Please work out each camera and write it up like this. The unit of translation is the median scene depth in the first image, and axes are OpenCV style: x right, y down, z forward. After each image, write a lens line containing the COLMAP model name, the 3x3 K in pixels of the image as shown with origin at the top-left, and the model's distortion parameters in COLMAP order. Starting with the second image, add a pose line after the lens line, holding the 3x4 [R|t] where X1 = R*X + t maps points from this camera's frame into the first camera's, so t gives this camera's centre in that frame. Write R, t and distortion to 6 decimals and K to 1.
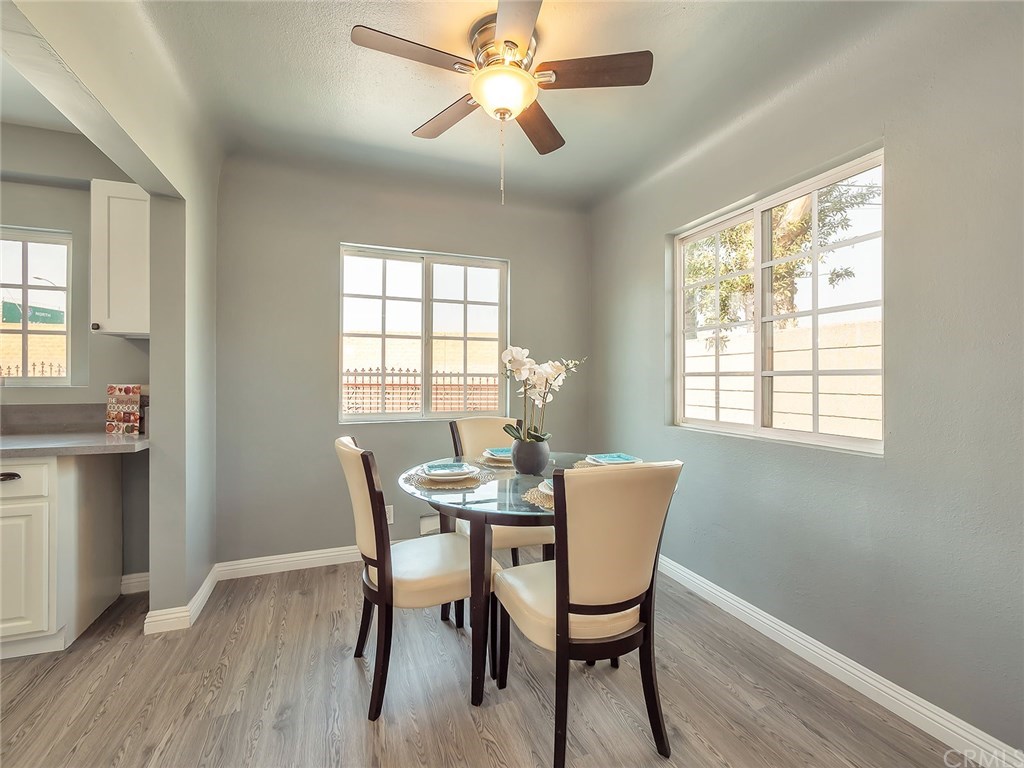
lens RADIAL K [[427.9, 0, 520.4], [0, 427.9, 387.9], [0, 0, 1]] dist [-0.004011, 0.000008]
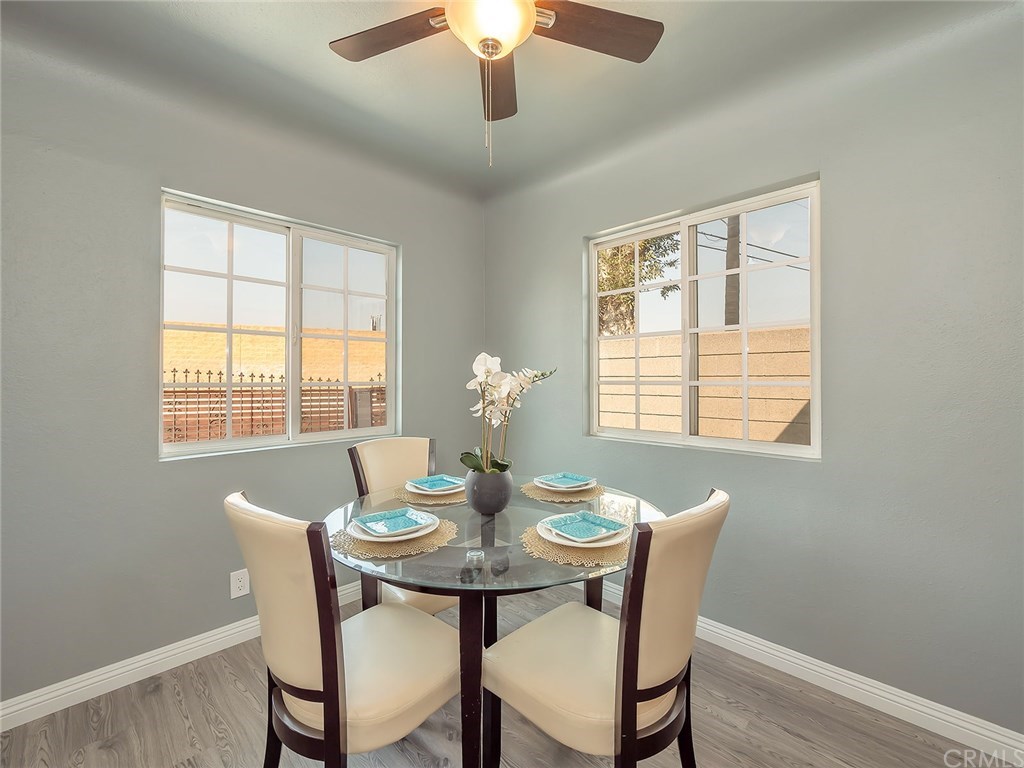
lens RADIAL K [[427.9, 0, 507.6], [0, 427.9, 383.4], [0, 0, 1]] dist [-0.004011, 0.000008]
pose [[0.917253, -0.008791, 0.398209, -0.214350], [0.012749, 0.999892, -0.007293, -0.026331], [-0.398102, 0.011766, 0.917266, 0.200515]]
